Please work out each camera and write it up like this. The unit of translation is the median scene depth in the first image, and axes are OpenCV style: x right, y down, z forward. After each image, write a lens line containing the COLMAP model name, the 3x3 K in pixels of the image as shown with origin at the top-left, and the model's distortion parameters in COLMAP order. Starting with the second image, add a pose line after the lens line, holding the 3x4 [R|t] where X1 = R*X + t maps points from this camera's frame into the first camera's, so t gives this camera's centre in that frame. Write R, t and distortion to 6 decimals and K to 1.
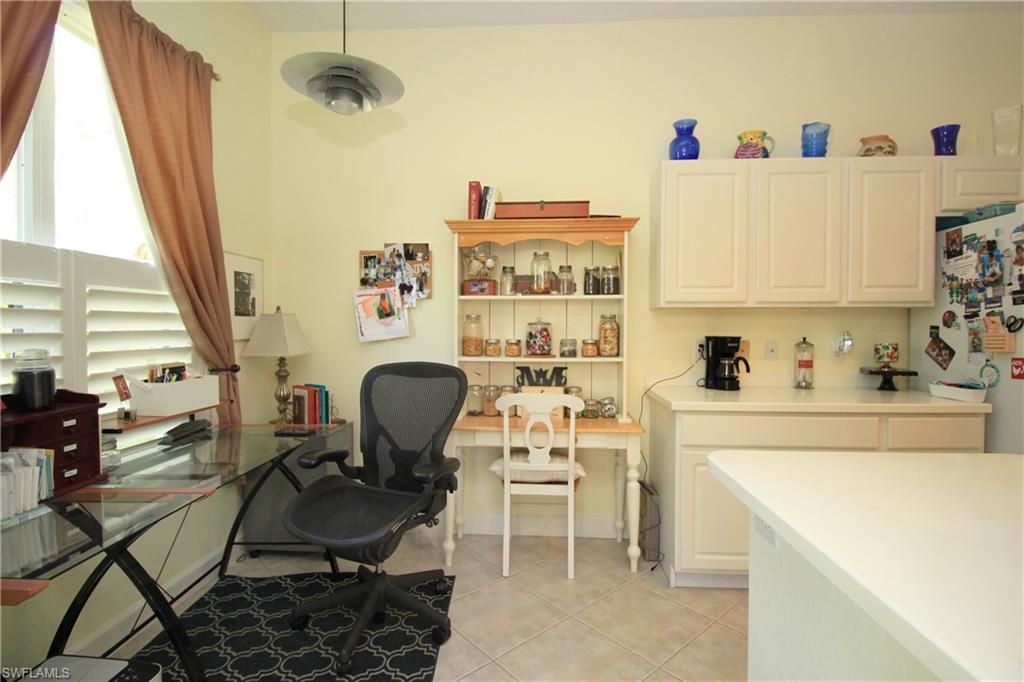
lens RADIAL K [[493.6, 0, 512.0], [0, 493.6, 340.2], [0, 0, 1]] dist [-0.007798, -0.006799]
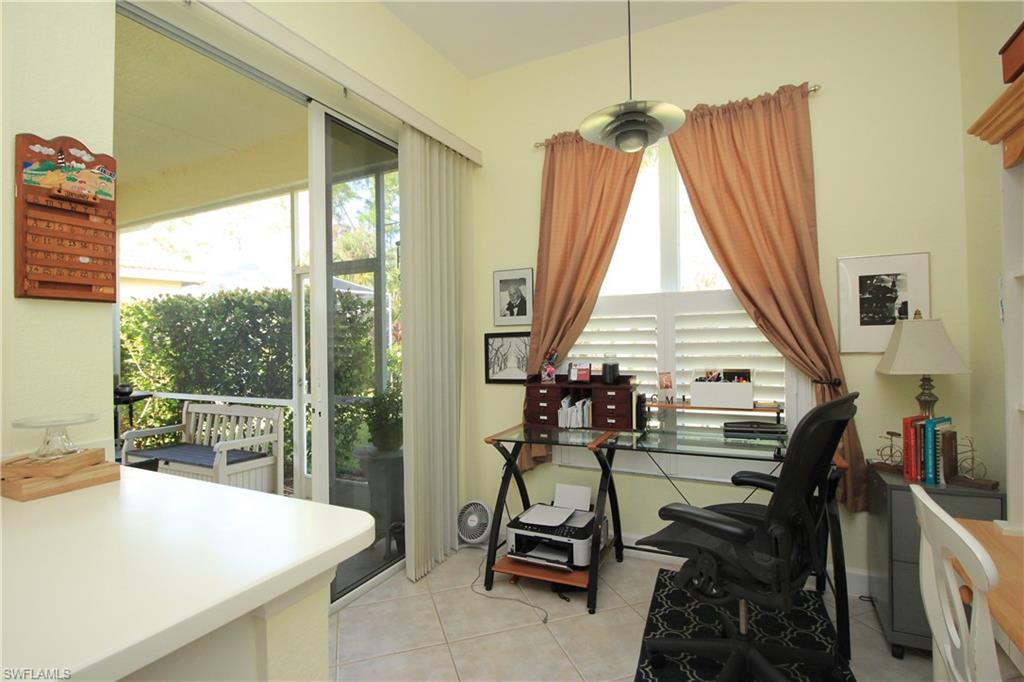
lens RADIAL K [[493.6, 0, 514.1], [0, 493.6, 337.7], [0, 0, 1]] dist [-0.007798, -0.006799]
pose [[-0.389428, -0.001579, -0.921056, 0.587551], [-0.009874, 0.999948, 0.002461, -0.025391], [0.921004, 0.010052, -0.389423, 0.864533]]
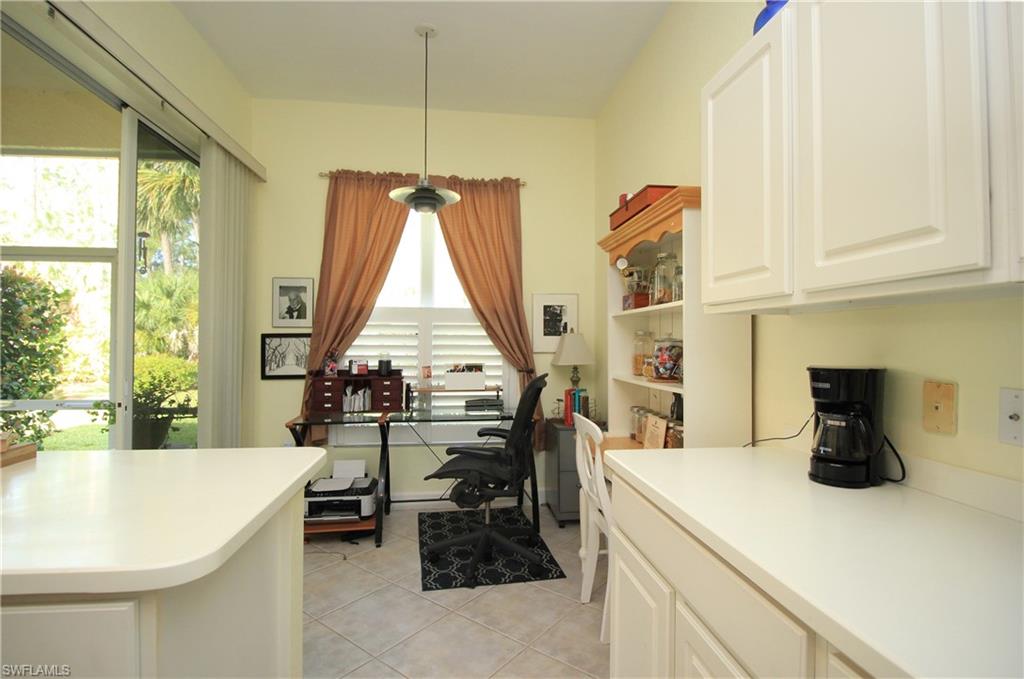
lens RADIAL K [[493.6, 0, 514.0], [0, 493.6, 335.2], [0, 0, 1]] dist [-0.007798, -0.006799]
pose [[0.188736, -0.011824, -0.981957, 0.982932], [-0.030280, 0.999382, -0.017854, -0.024755], [0.981561, 0.033103, 0.188261, 0.718054]]
